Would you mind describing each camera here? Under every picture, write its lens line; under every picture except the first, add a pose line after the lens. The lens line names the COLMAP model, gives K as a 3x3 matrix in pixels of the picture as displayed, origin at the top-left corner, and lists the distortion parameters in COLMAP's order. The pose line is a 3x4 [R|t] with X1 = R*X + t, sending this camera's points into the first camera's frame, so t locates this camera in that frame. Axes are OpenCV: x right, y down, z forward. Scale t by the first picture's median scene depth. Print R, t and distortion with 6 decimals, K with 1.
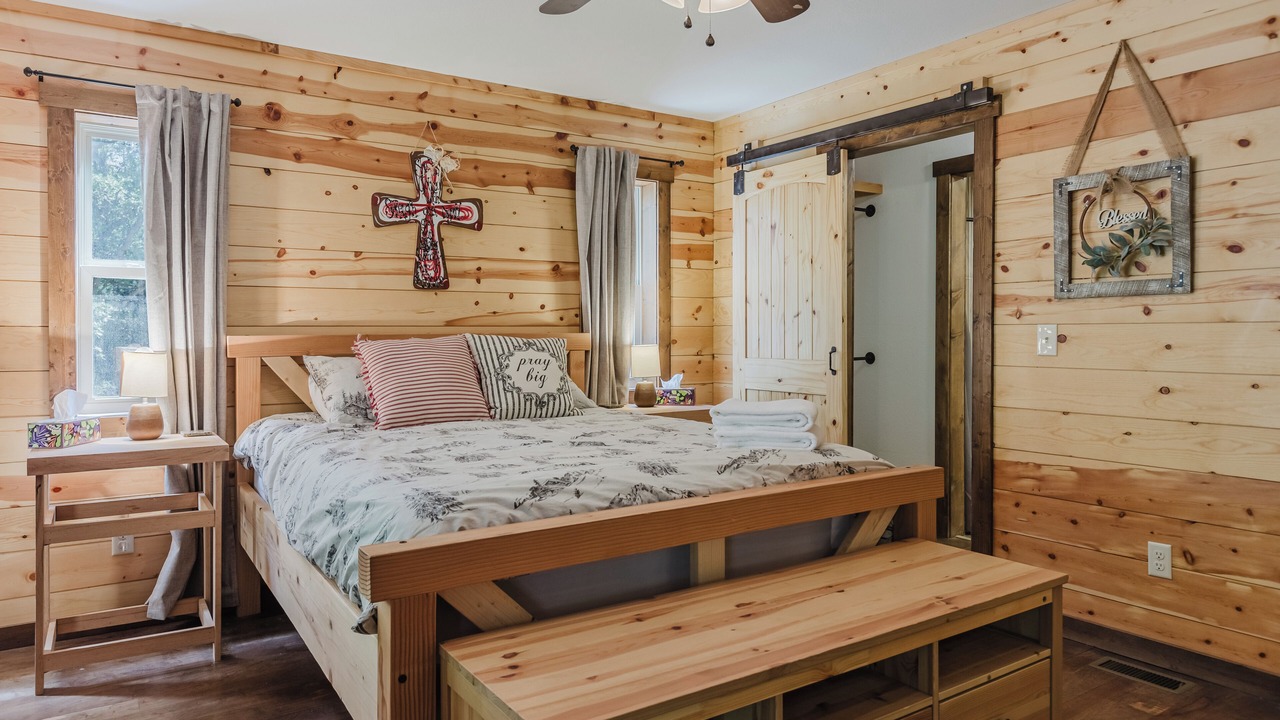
lens RADIAL K [[824.7, 0, 637.9], [0, 824.7, 353.5], [0, 0, 1]] dist [0.002882, -0.002311]
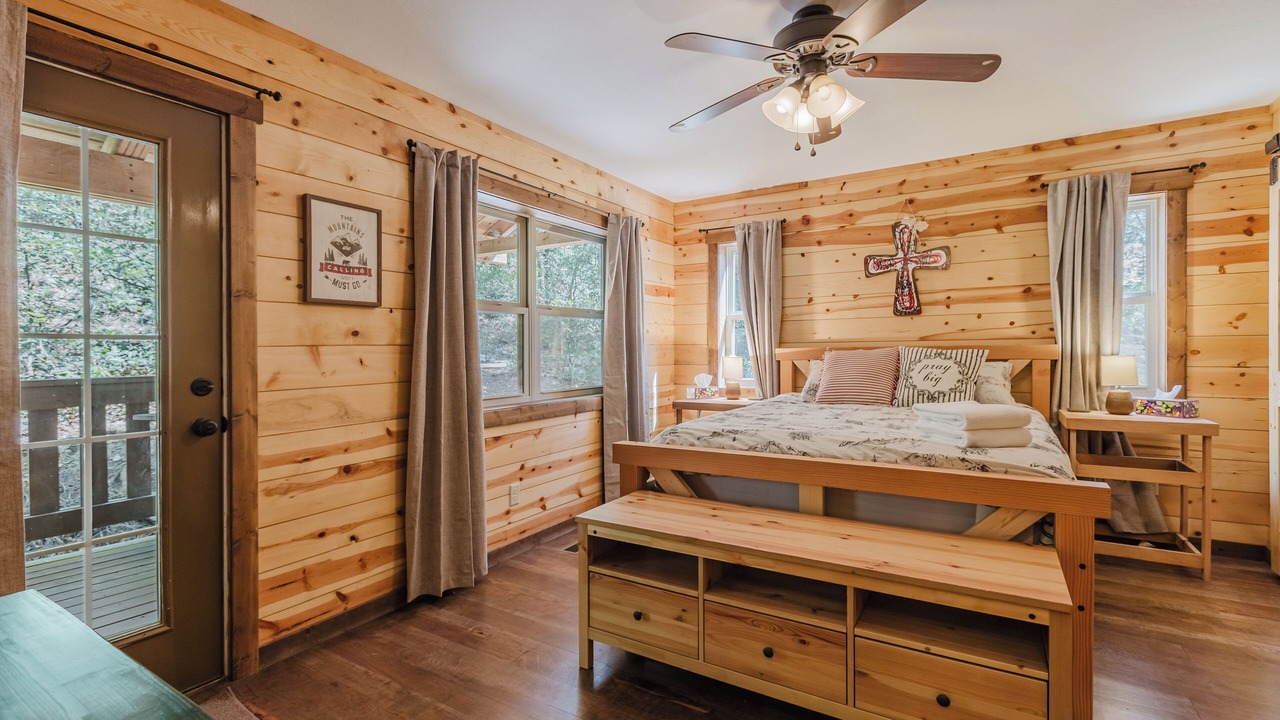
lens RADIAL K [[581.4, 0, 626.3], [0, 581.4, 359.2], [0, 0, 1]] dist [0.005000, 0.000159]
pose [[0.401600, 0.014736, -0.915697, 0.486712], [-0.012827, 0.999863, 0.010465, -0.005780], [0.915725, 0.007542, 0.401734, 0.142754]]
